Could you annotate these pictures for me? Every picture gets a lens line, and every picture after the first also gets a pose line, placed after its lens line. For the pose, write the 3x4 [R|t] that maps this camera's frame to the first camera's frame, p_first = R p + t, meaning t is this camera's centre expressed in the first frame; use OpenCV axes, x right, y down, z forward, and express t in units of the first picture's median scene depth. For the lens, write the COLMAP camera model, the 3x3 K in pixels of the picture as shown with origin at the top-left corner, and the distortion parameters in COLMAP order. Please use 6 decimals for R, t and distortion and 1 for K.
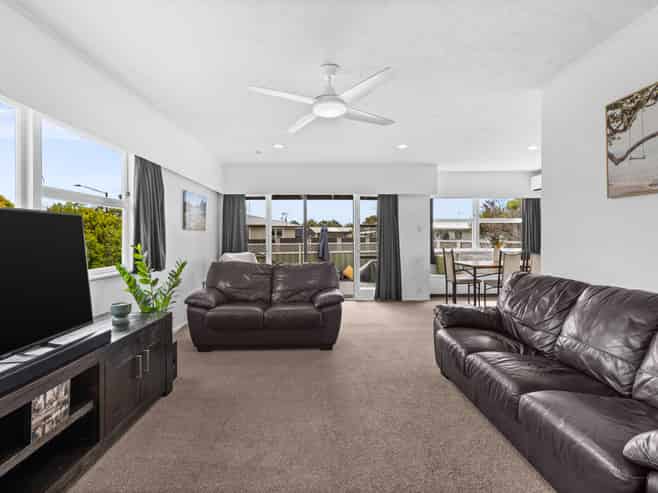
lens RADIAL K [[326.6, 0, 322.6], [0, 326.6, 242.2], [0, 0, 1]] dist [-0.000646, -0.001244]
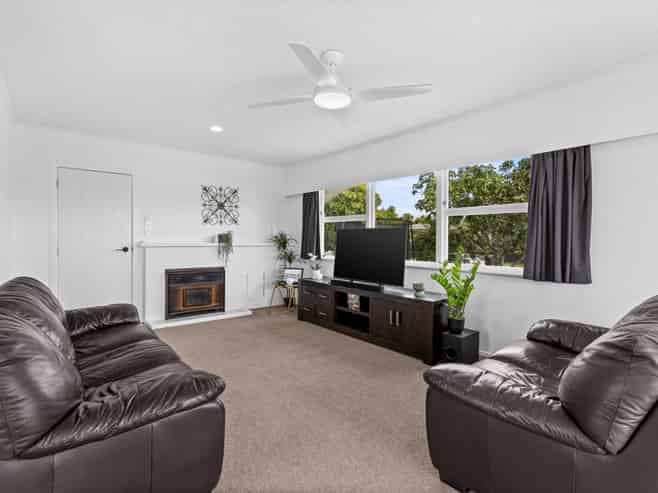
lens RADIAL K [[326.6, 0, 322.6], [0, 326.6, 242.2], [0, 0, 1]] dist [-0.000646, -0.001244]
pose [[-0.782048, 0.005754, -0.623191, 0.438237], [-0.016875, 0.999395, 0.030404, -0.027101], [0.622989, 0.034293, -0.781478, 1.215695]]
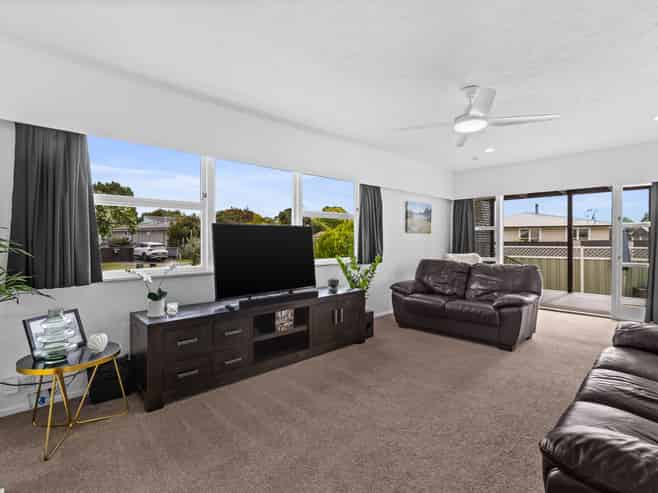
lens RADIAL K [[326.6, 0, 322.6], [0, 326.6, 242.2], [0, 0, 1]] dist [-0.000646, -0.001244]
pose [[0.666231, 0.006783, -0.745714, 0.368761], [-0.011859, 0.999929, -0.001500, 0.003523], [0.745651, 0.009842, 0.666264, -0.091516]]
